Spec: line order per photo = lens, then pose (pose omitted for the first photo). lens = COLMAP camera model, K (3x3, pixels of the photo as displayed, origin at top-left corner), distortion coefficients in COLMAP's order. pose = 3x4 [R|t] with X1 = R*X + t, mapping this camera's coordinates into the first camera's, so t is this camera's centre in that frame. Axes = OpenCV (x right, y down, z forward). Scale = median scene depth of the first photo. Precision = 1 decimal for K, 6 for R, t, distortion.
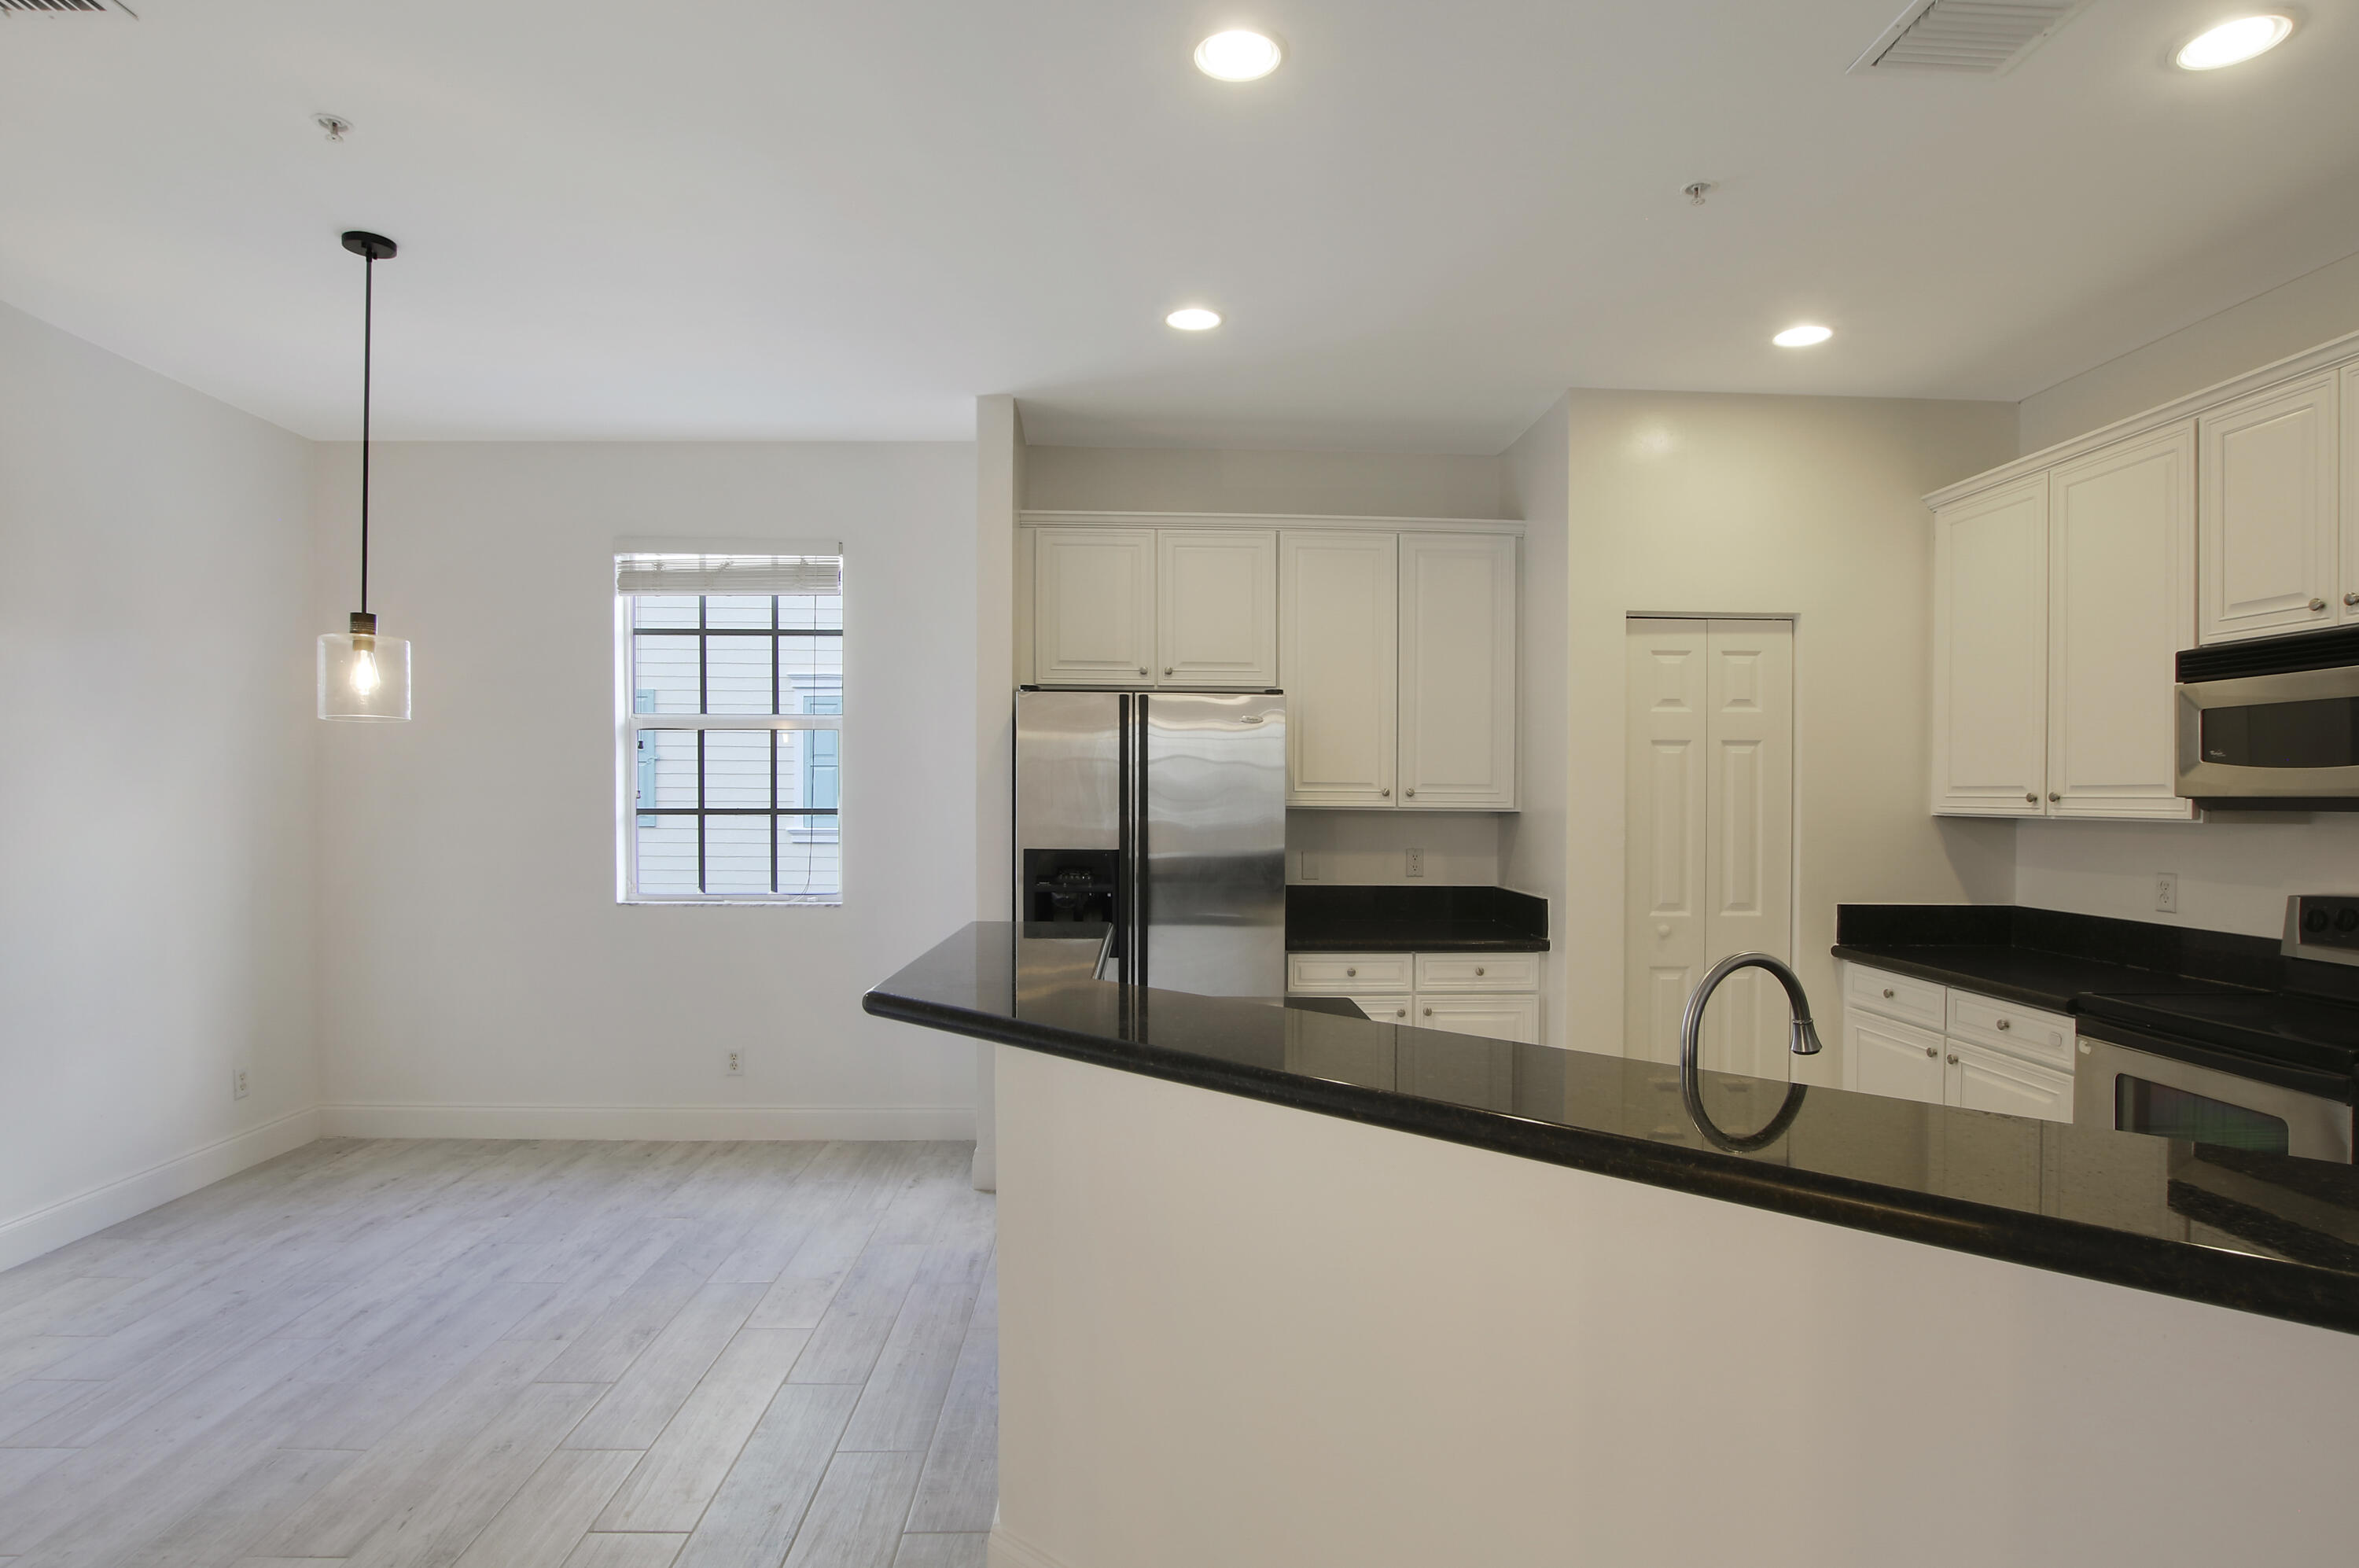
lens RADIAL K [[1251.6, 0, 1179.5], [0, 1251.6, 784.0], [0, 0, 1]] dist [-0.019010, -0.001213]
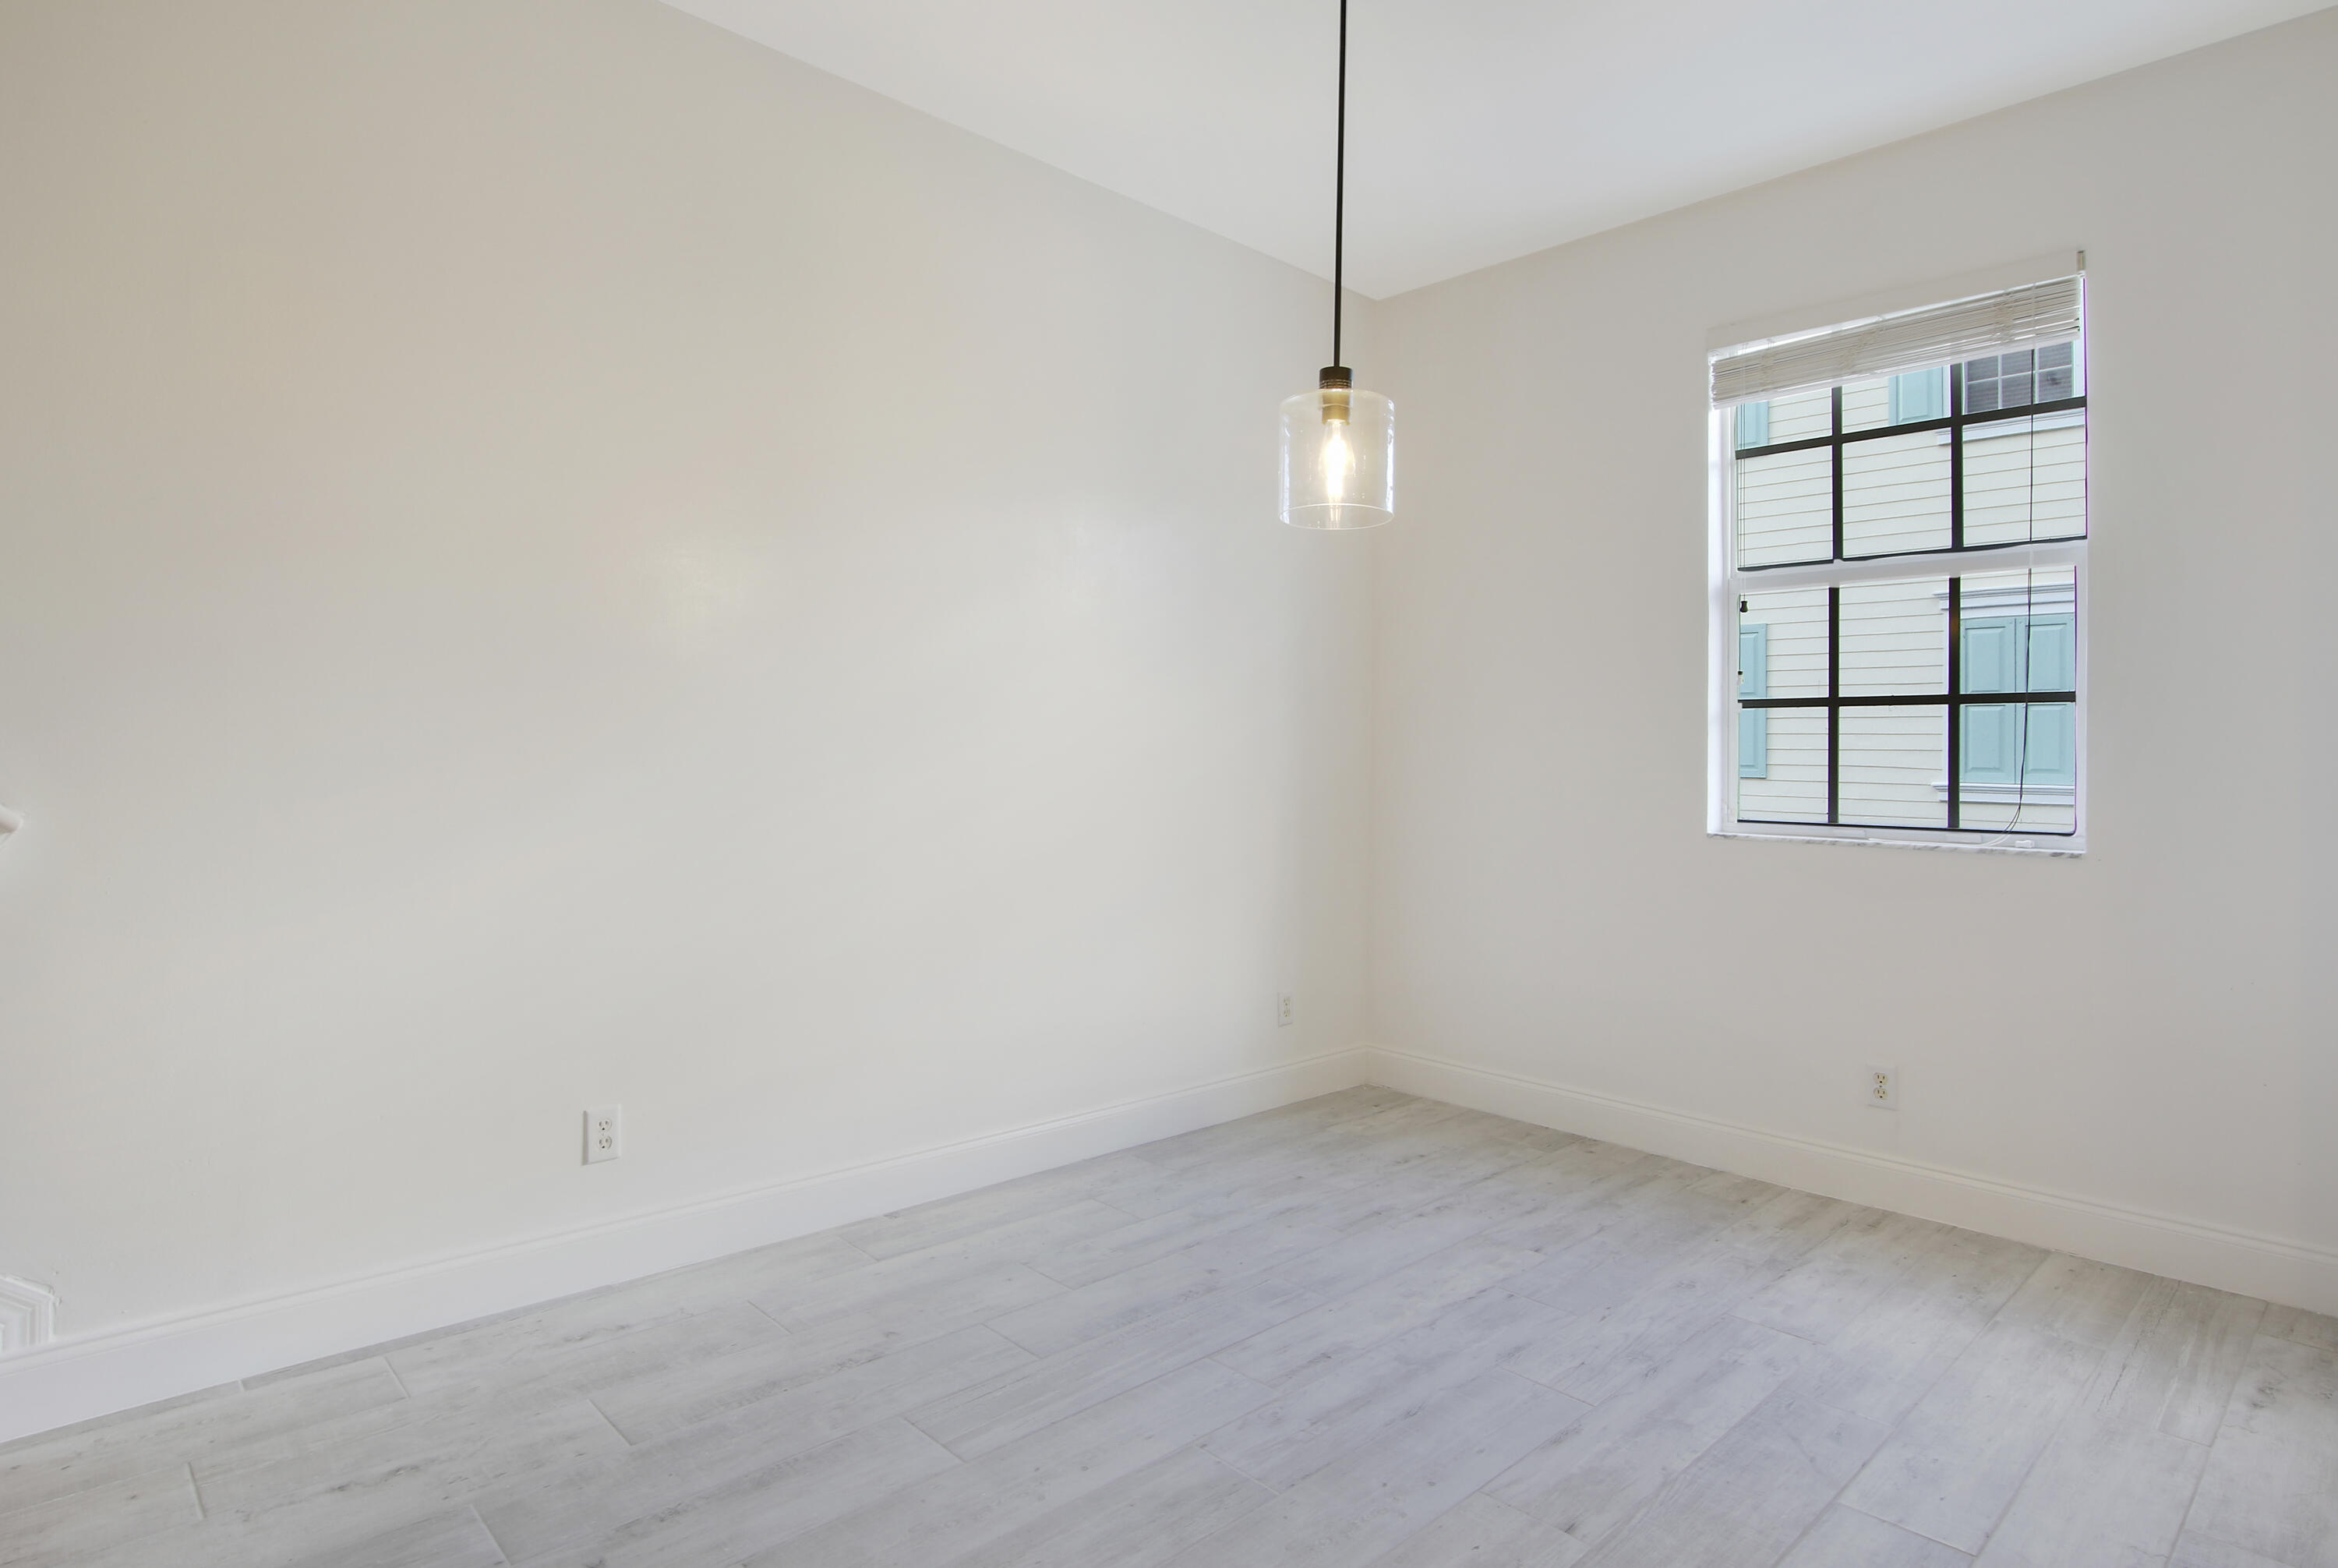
lens RADIAL K [[1257.2, 0, 1169.0], [0, 1257.2, 784.0], [0, 0, 1]] dist [-0.024102, 0.000242]
pose [[0.664245, 0.017289, -0.747315, -0.142304], [-0.003121, 0.999788, 0.020356, 0.063230], [0.747508, -0.011189, 0.664158, 0.346297]]
